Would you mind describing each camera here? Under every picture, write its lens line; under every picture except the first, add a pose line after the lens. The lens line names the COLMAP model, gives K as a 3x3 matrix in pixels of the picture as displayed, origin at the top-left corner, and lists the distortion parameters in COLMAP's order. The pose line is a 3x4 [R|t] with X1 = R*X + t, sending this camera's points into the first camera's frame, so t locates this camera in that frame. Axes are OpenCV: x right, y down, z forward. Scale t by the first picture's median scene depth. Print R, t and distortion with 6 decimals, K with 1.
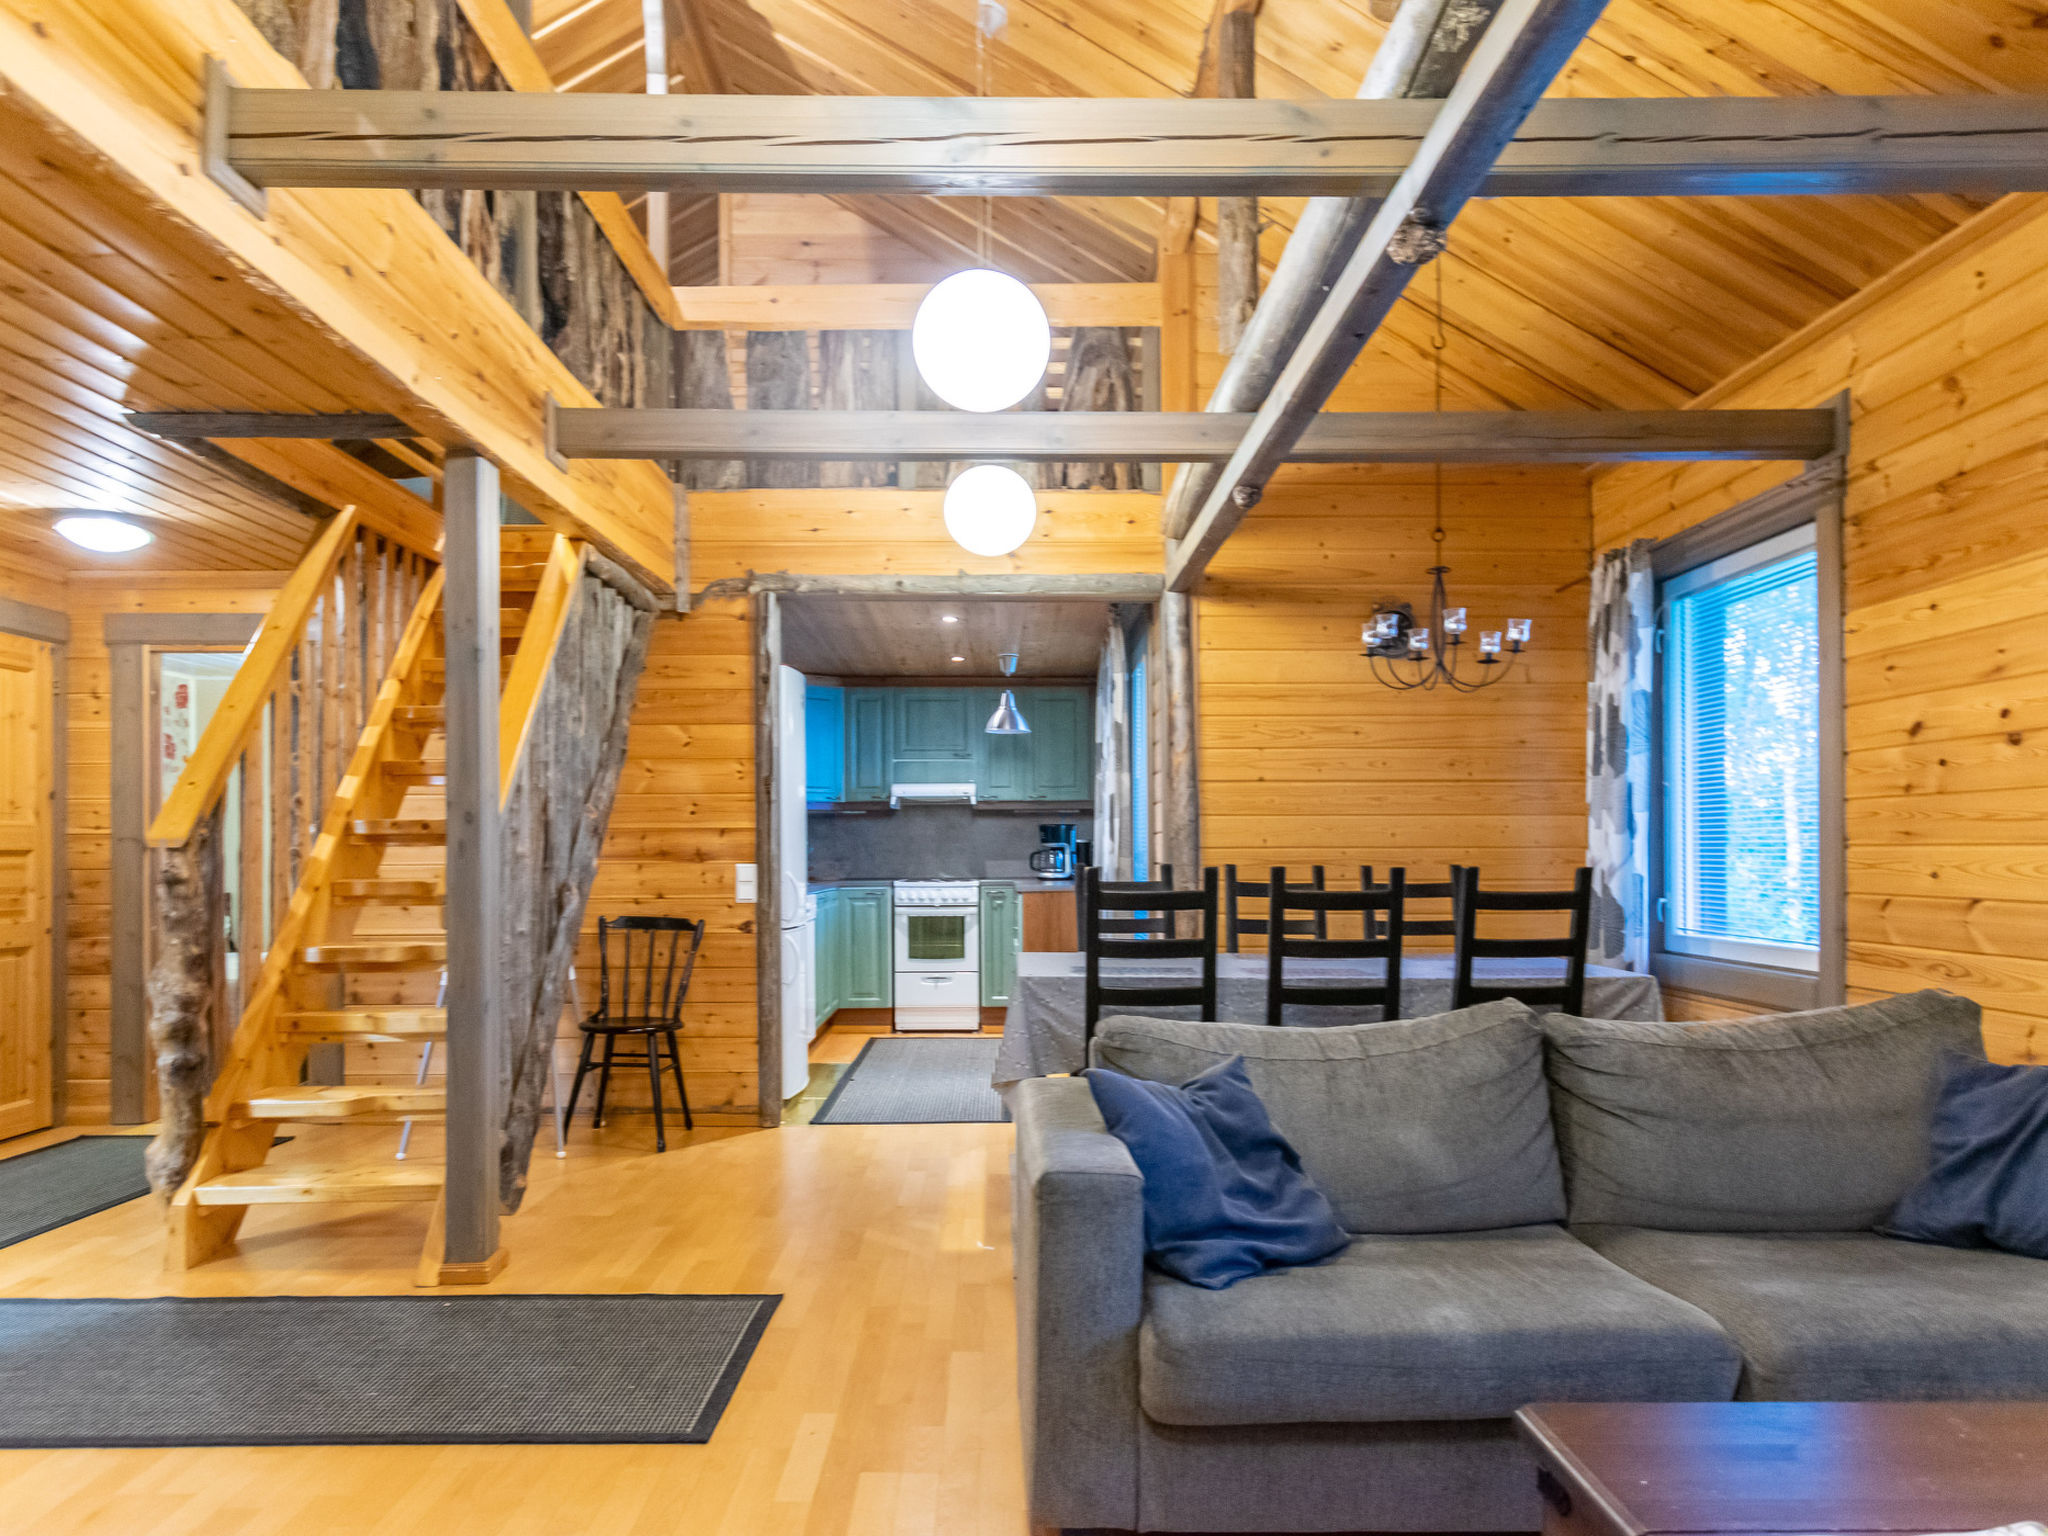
lens RADIAL K [[1362.7, 0, 1020.5], [0, 1362.7, 848.6], [0, 0, 1]] dist [0.007863, 0.003346]
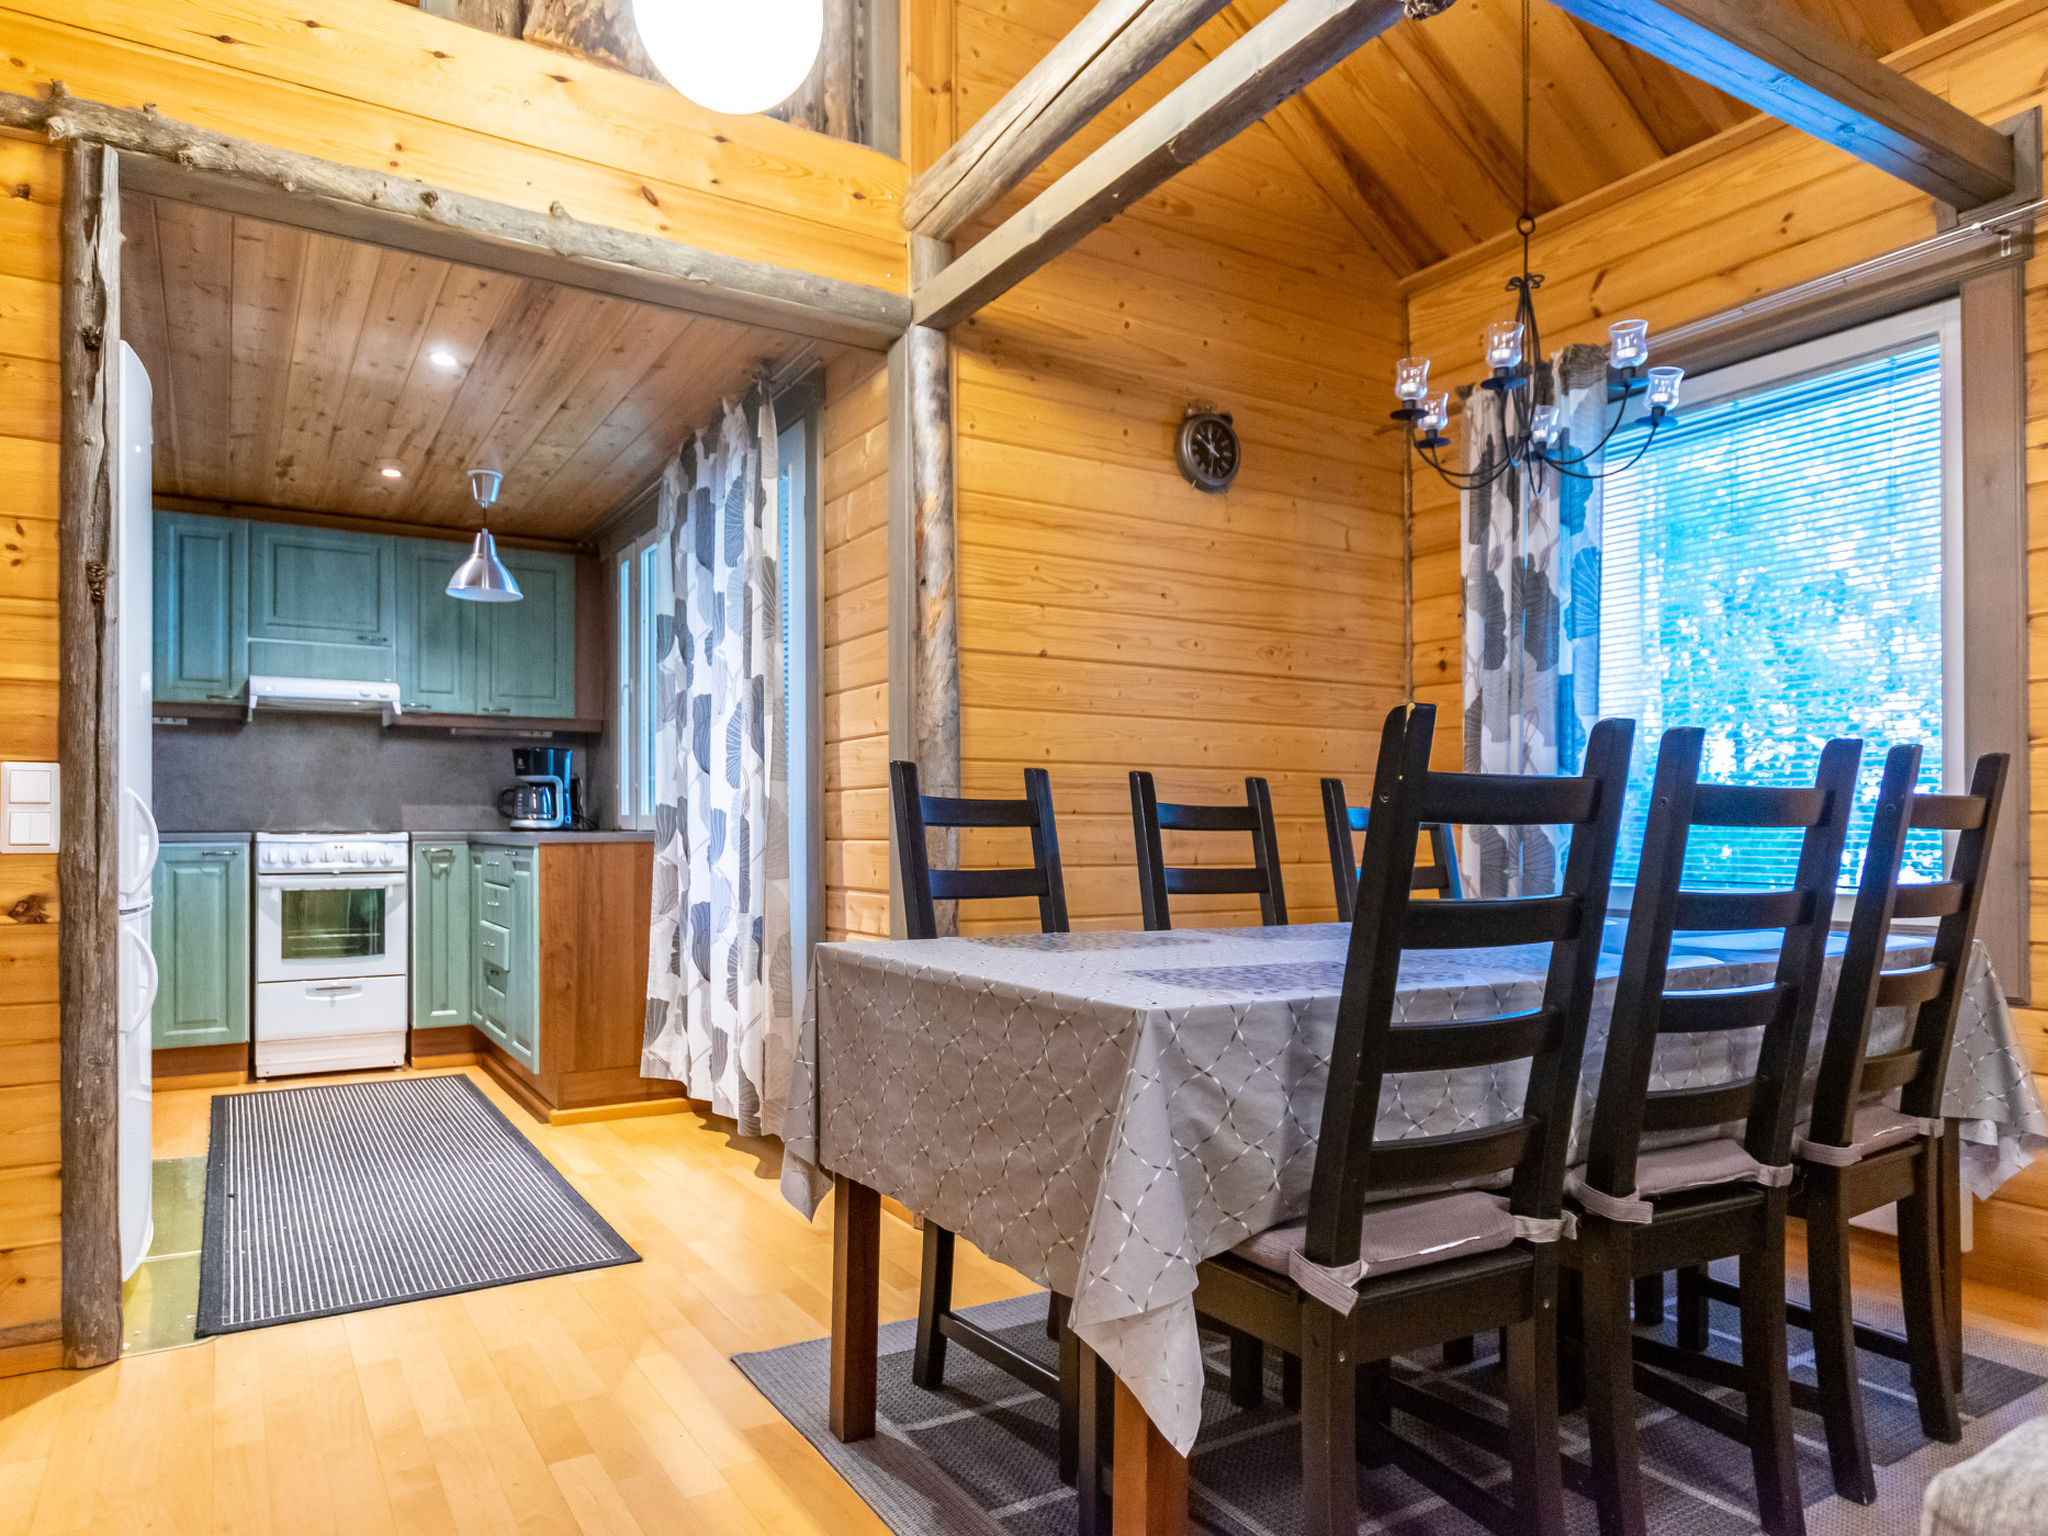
lens RADIAL K [[1299.9, 0, 1015.2], [0, 1299.9, 820.5], [0, 0, 1]] dist [0.000180, -0.001410]
pose [[0.861809, 0.007316, 0.507180, -0.141553], [-0.004341, 0.999966, -0.007049, 0.031054], [-0.507214, 0.003873, 0.861811, 0.489266]]
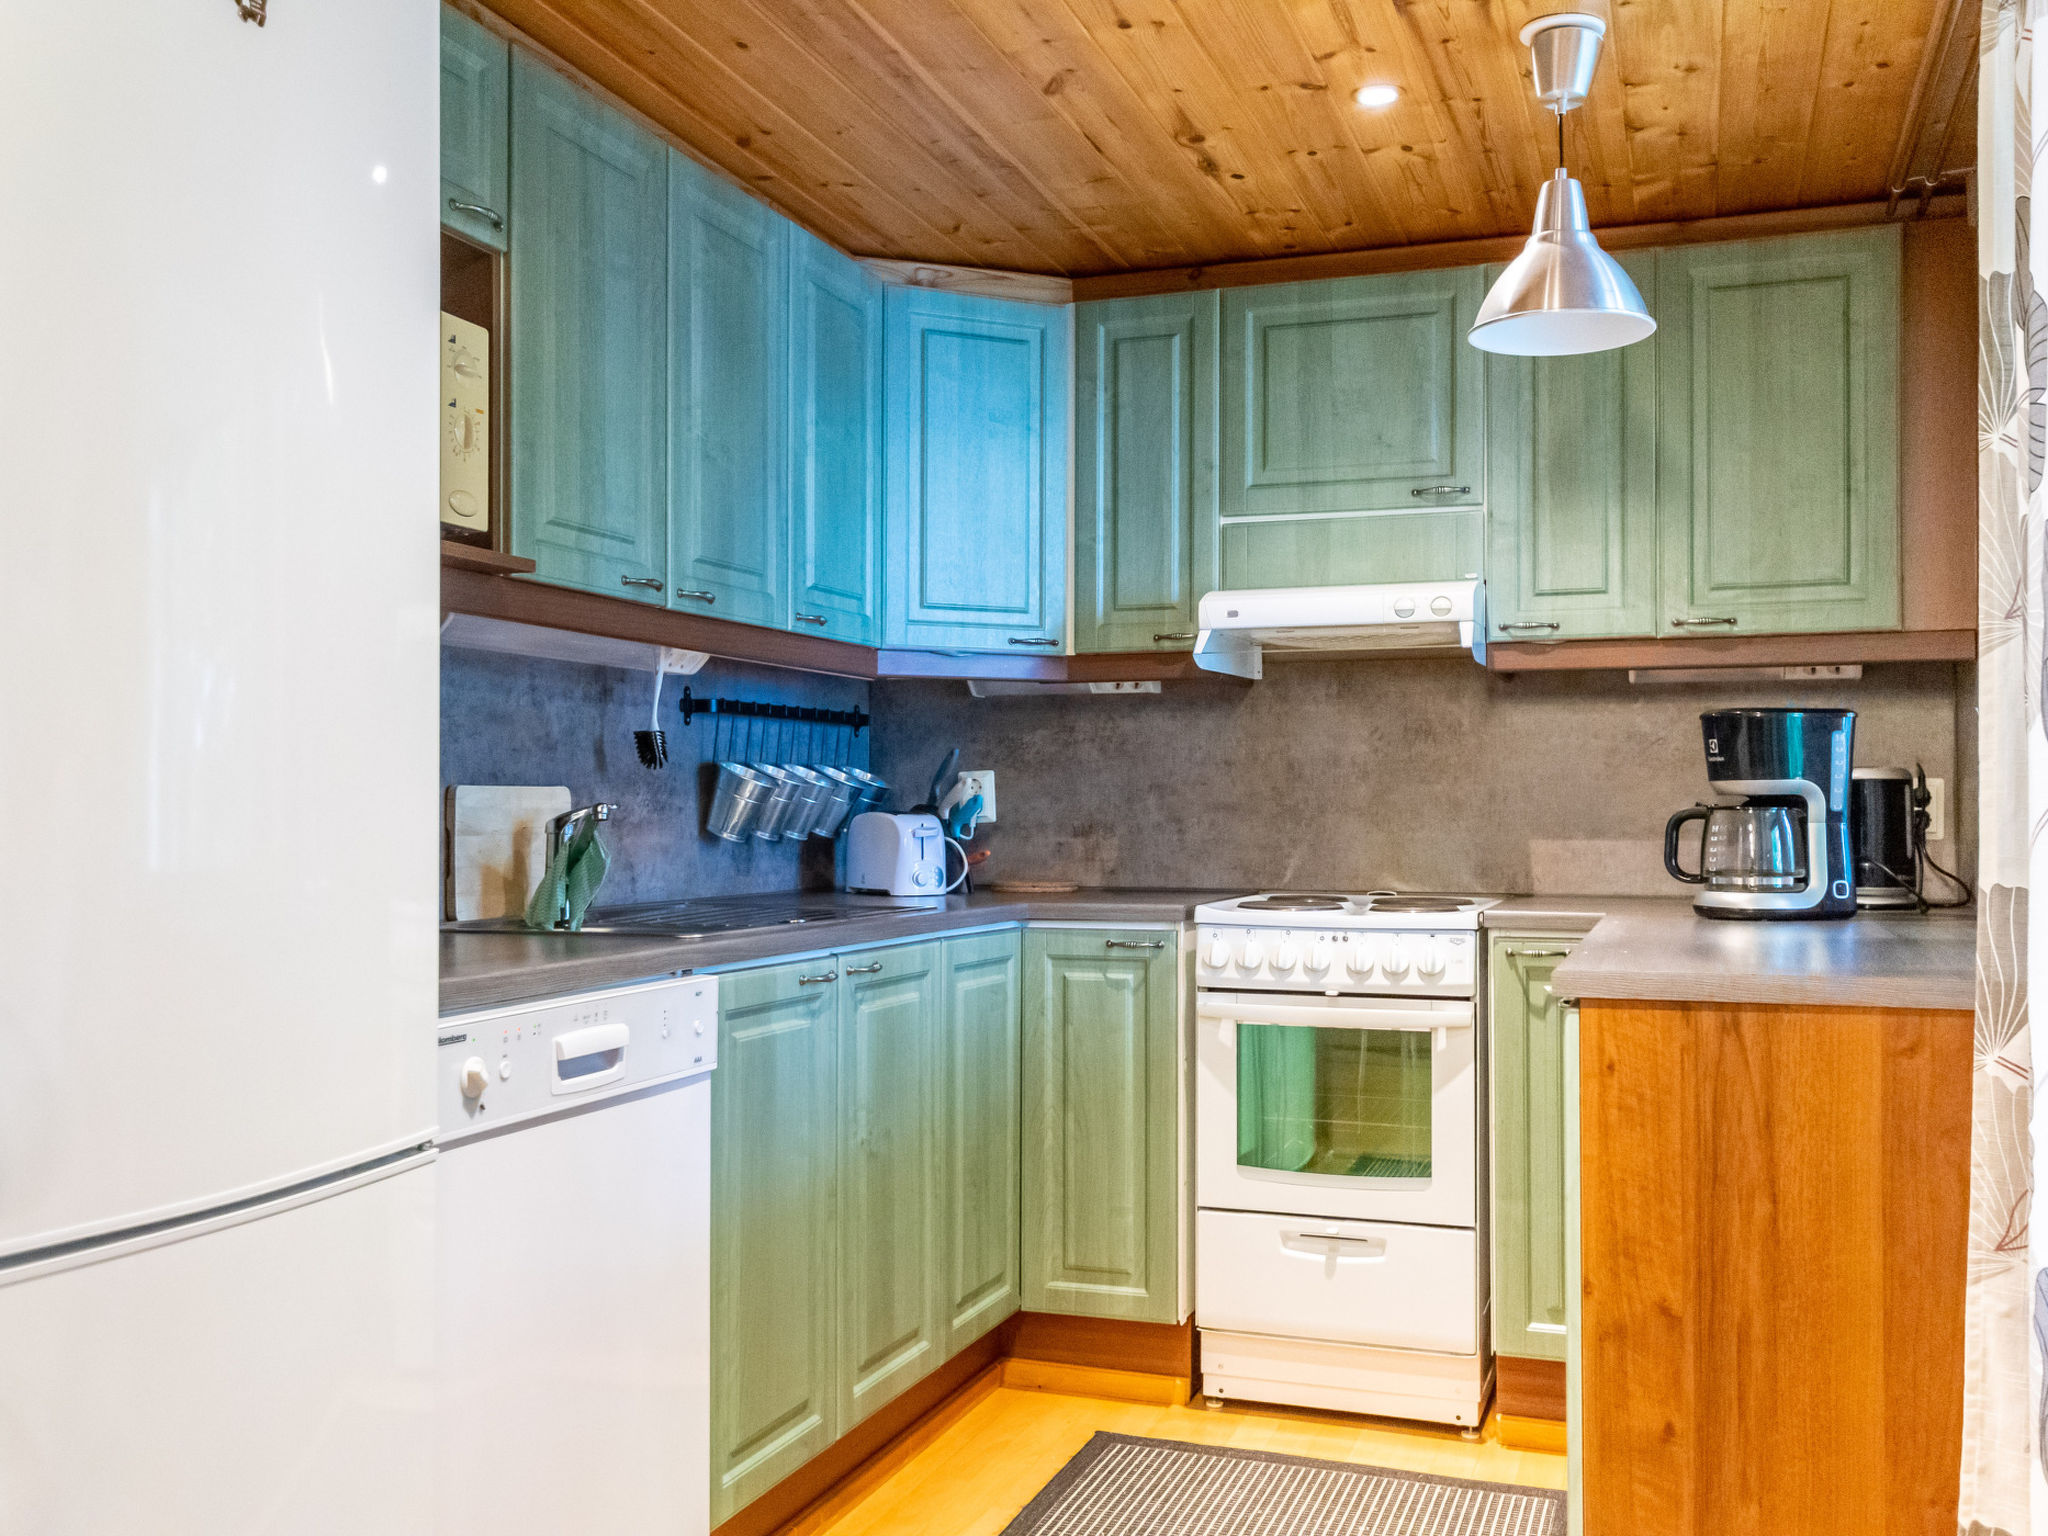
lens RADIAL K [[1910.1, 0, 1020.9], [0, 1910.1, 781.3], [0, 0, 1]] dist [0.008509, 0.000601]
pose [[0.935665, 0.001383, -0.352888, 0.031087], [-0.006428, 0.999893, -0.013125, 0.003169], [0.352832, 0.014549, 0.935574, 0.878500]]
